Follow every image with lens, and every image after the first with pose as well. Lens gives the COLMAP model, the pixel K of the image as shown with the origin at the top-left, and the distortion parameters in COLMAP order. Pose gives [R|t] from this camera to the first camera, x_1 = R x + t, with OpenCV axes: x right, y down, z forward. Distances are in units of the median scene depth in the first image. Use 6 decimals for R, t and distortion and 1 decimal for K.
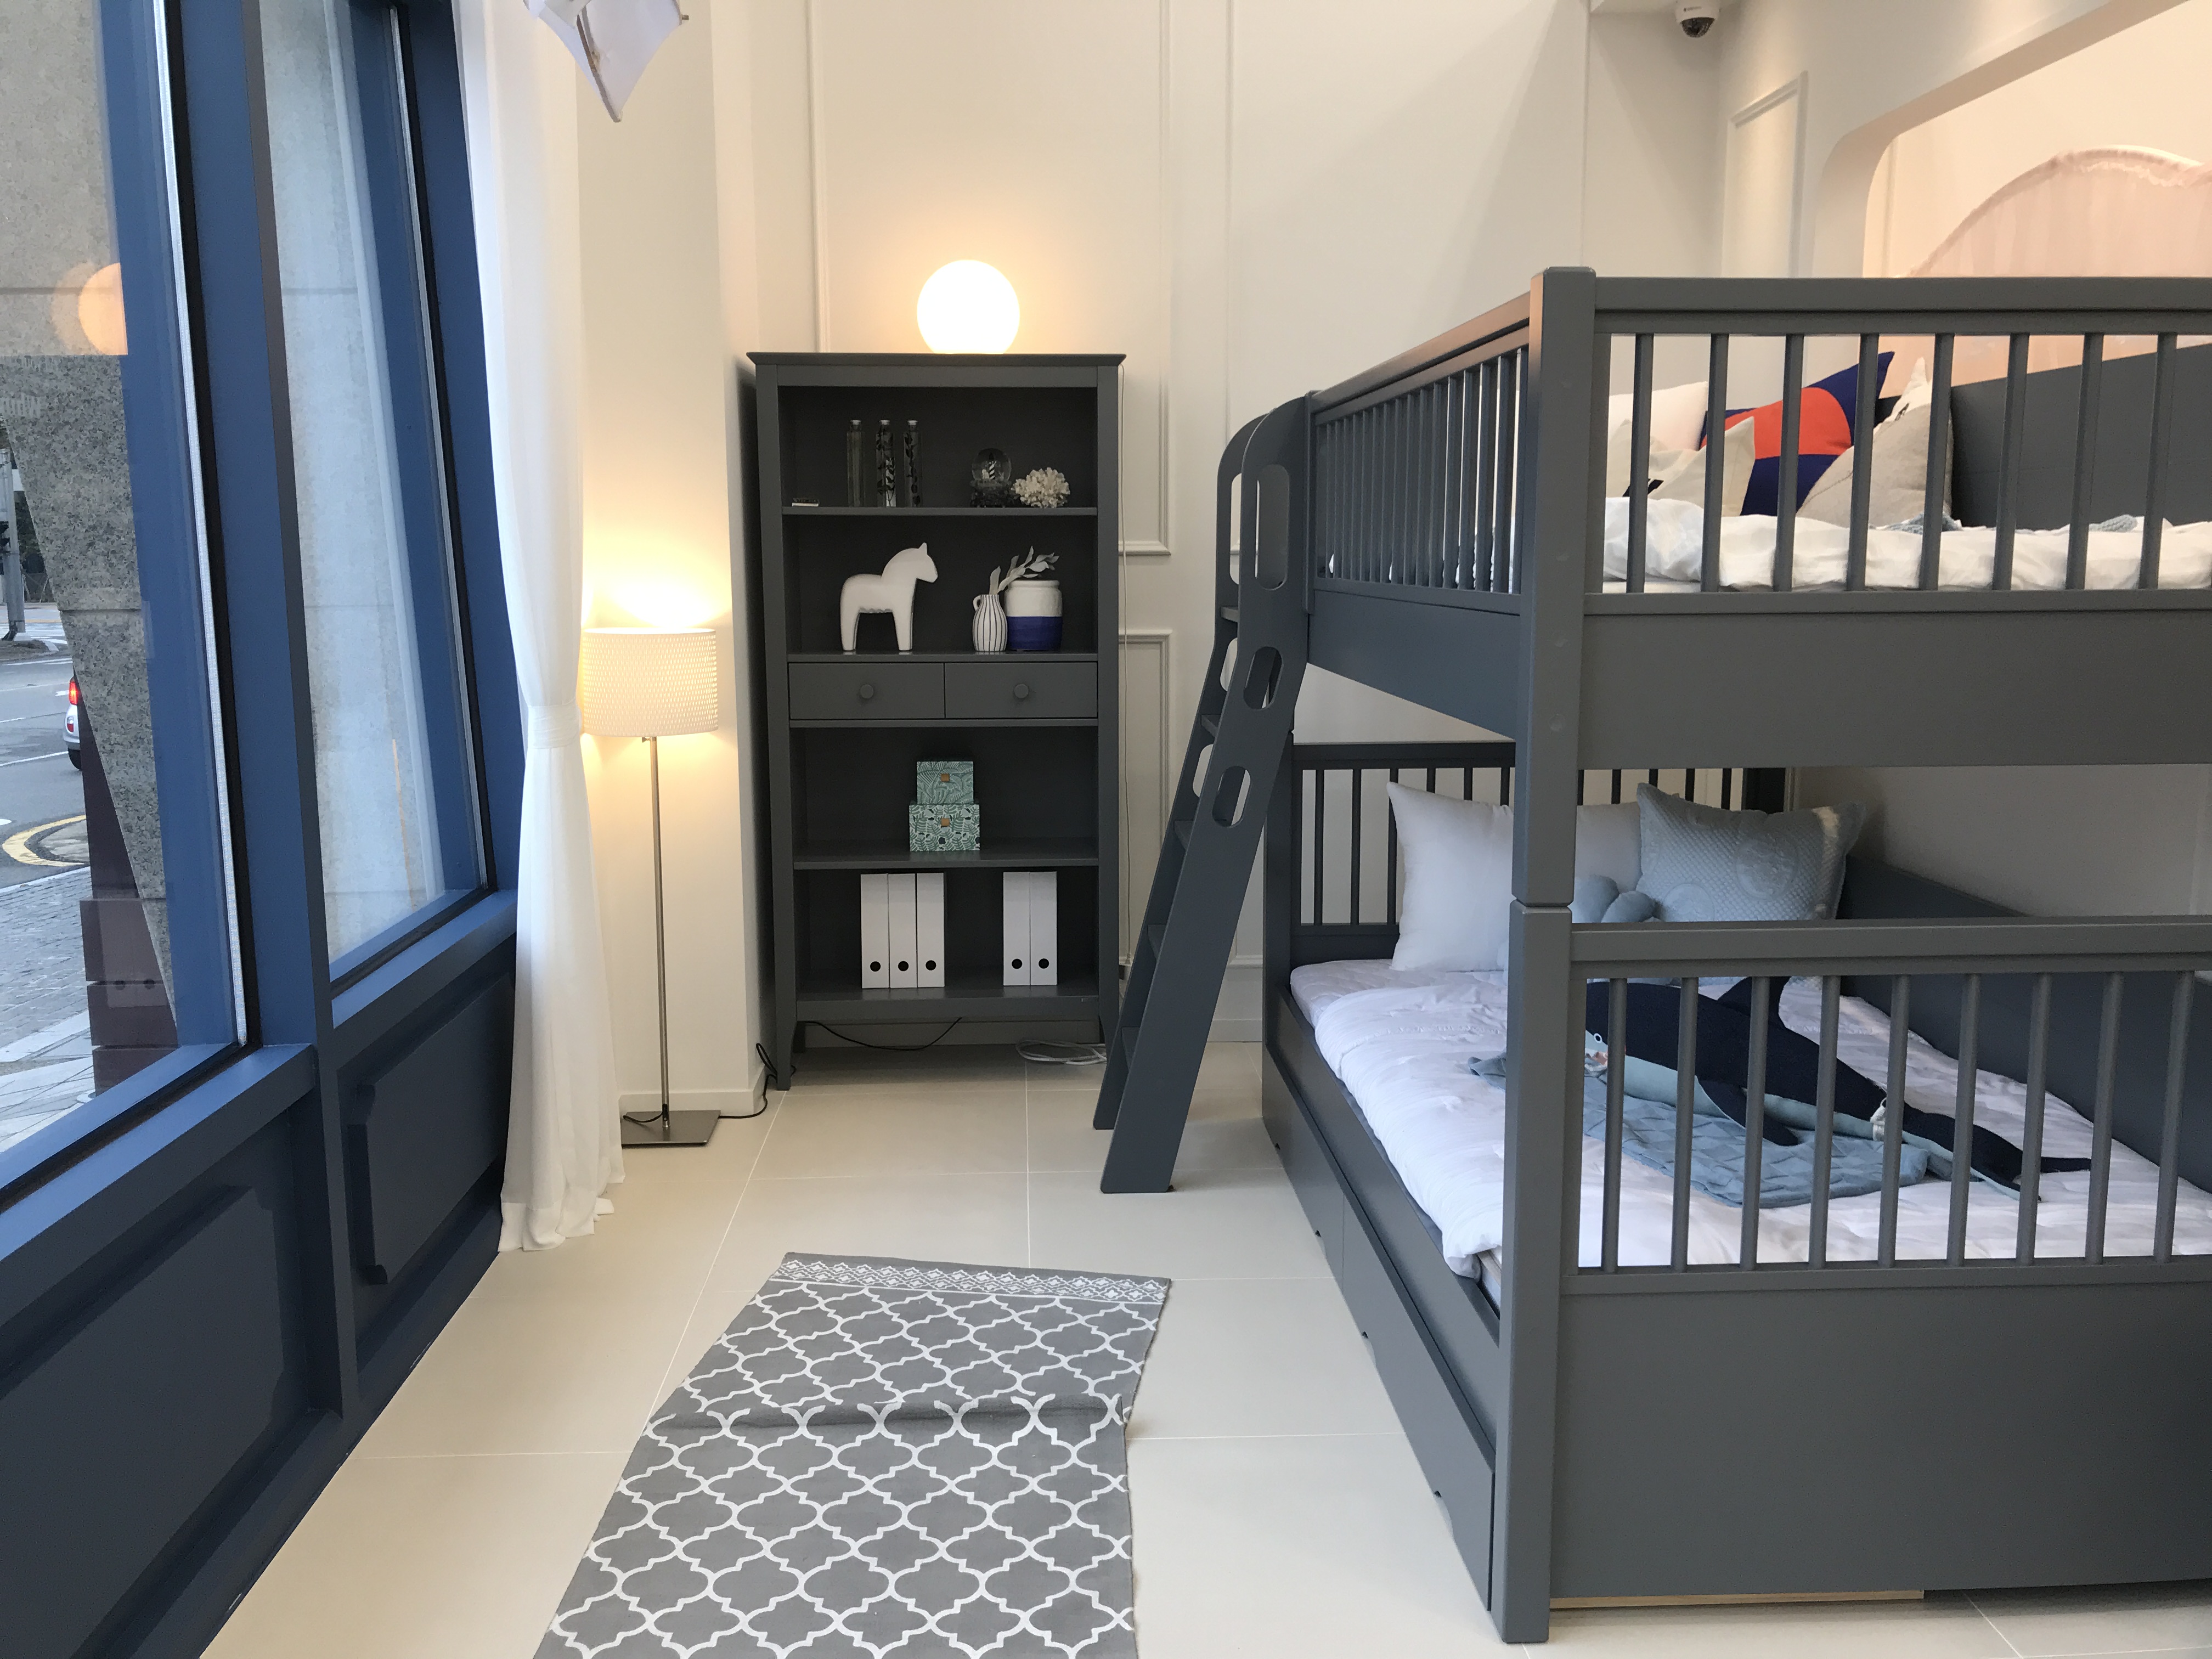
lens RADIAL K [[1795.4, 0, 1096.9], [0, 1795.4, 800.9], [0, 0, 1]] dist [0.047947, -0.102966]
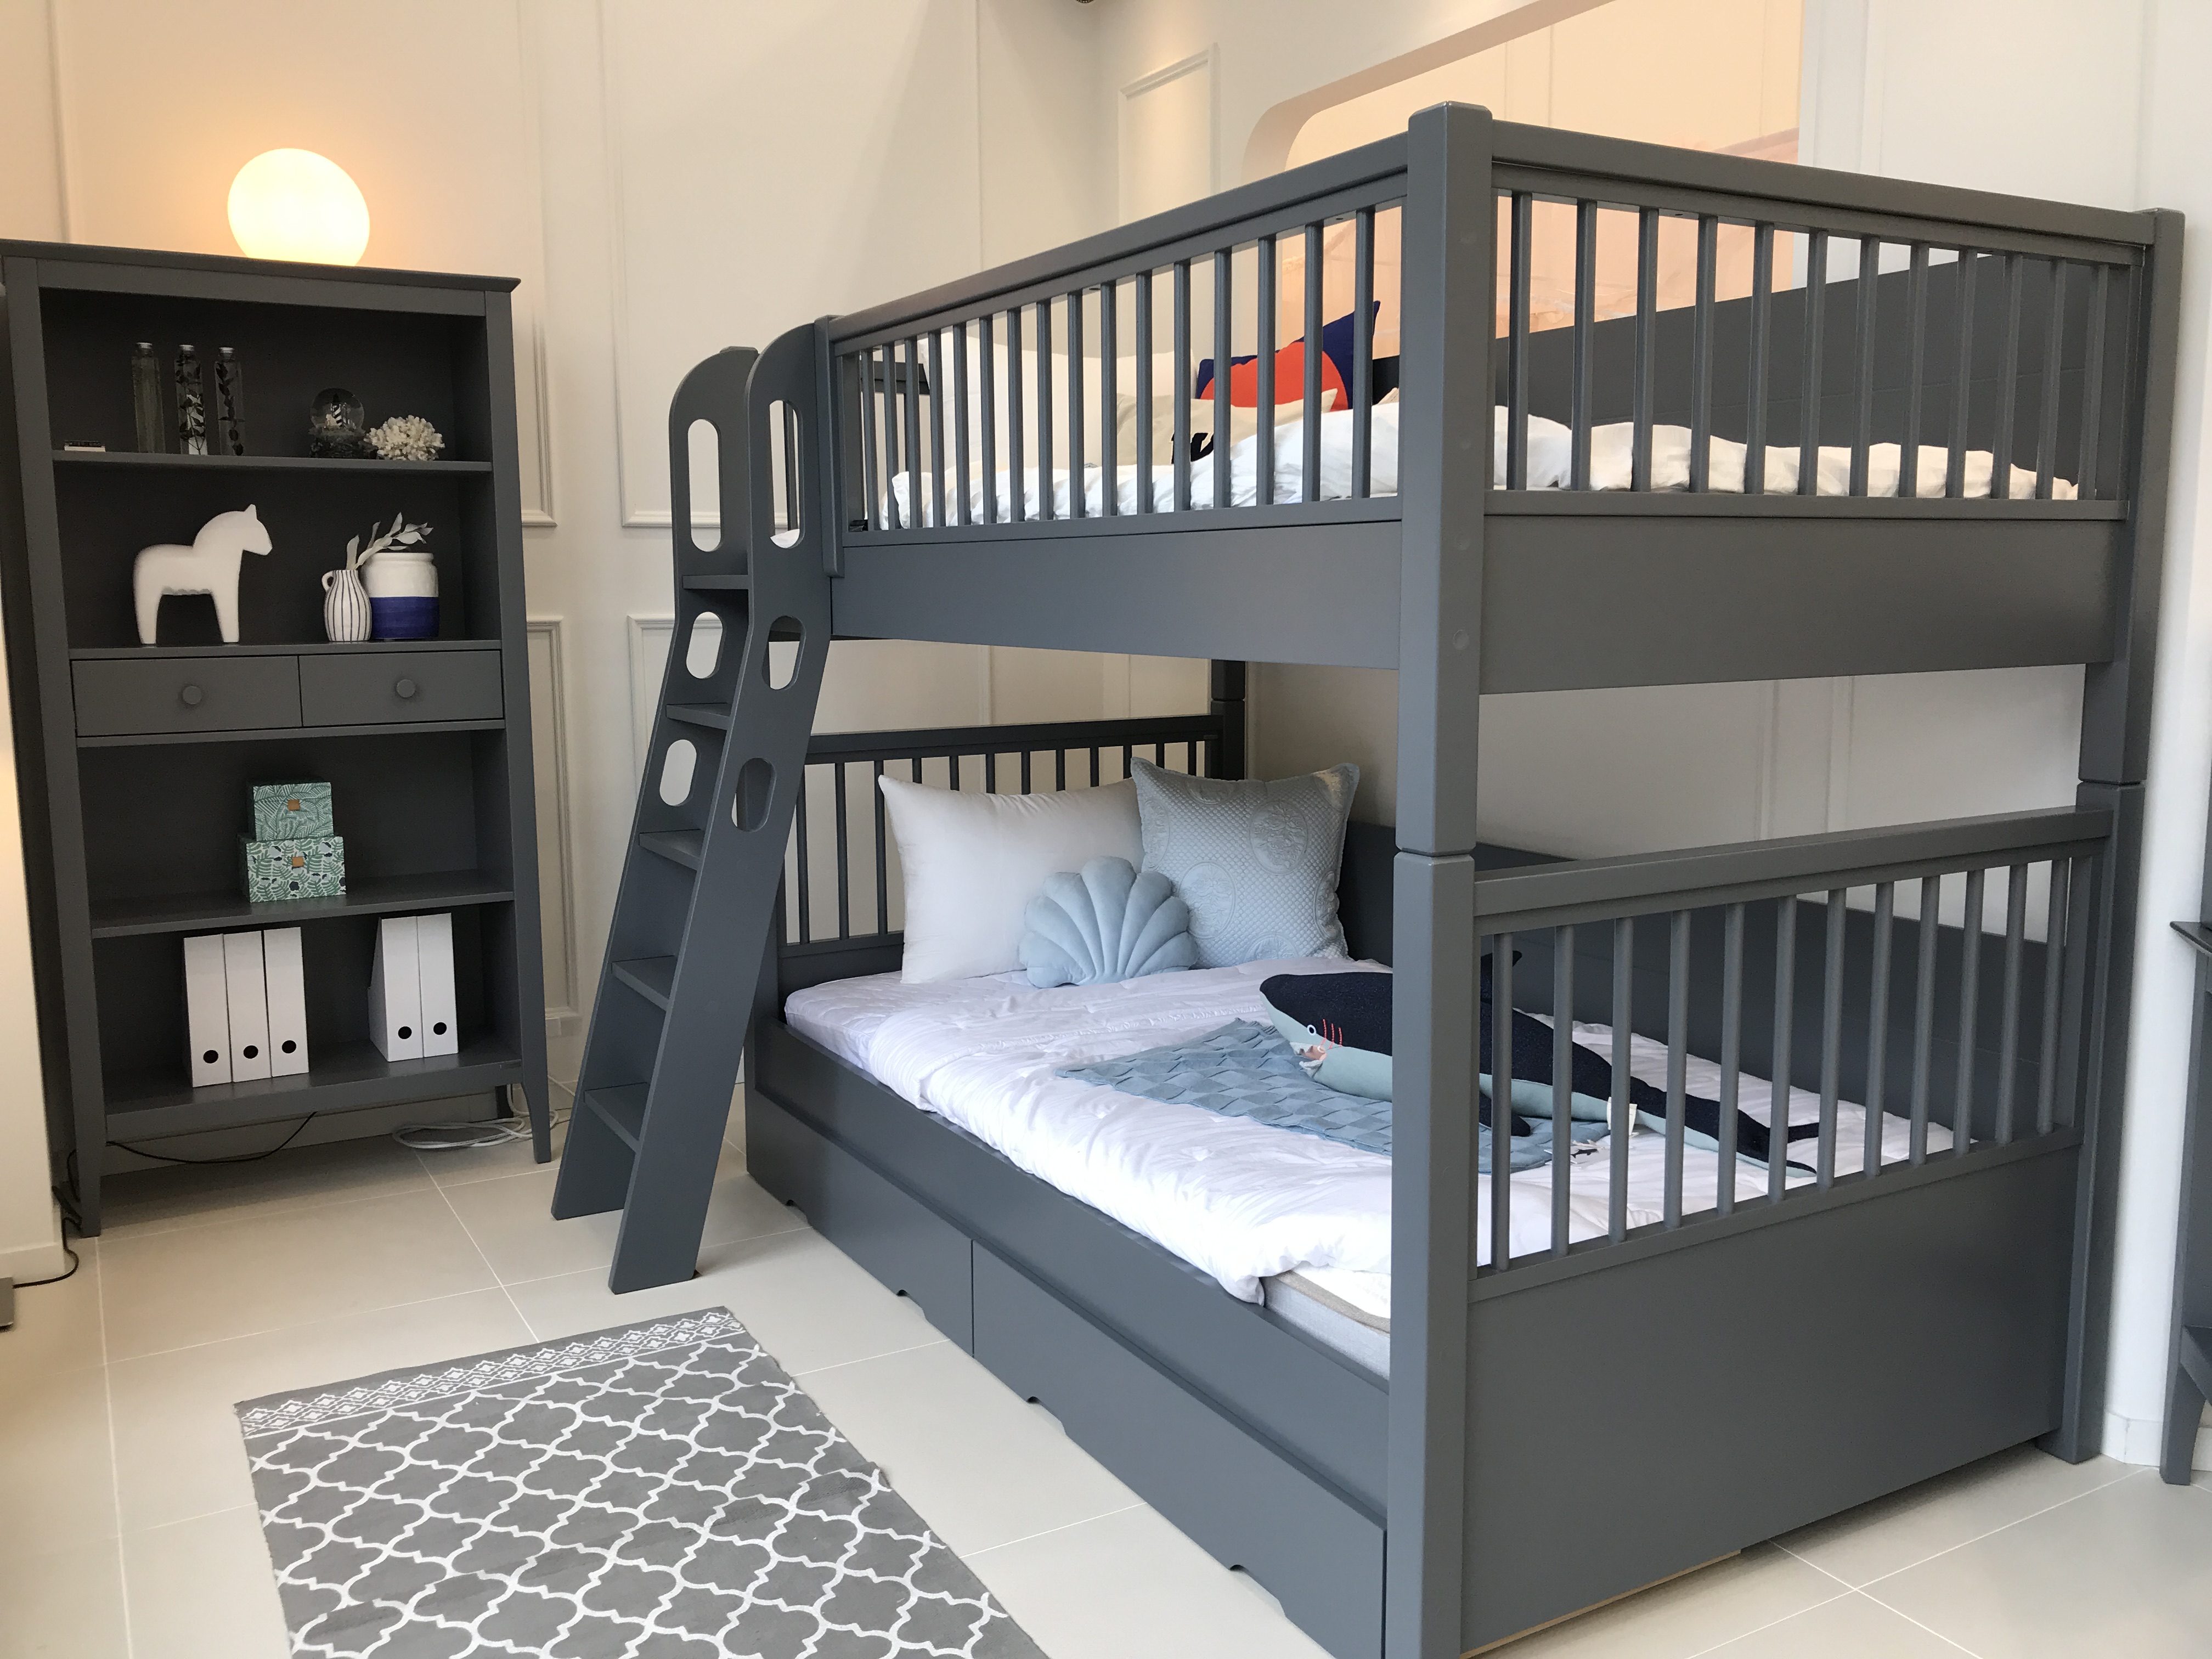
lens RADIAL K [[1795.4, 0, 1096.9], [0, 1795.4, 800.9], [0, 0, 1]] dist [0.047947, -0.102966]
pose [[0.889508, -0.058680, 0.453136, -0.132420], [0.066939, 0.997755, -0.002195, 0.010609], [-0.451990, 0.032285, 0.891439, 0.143353]]
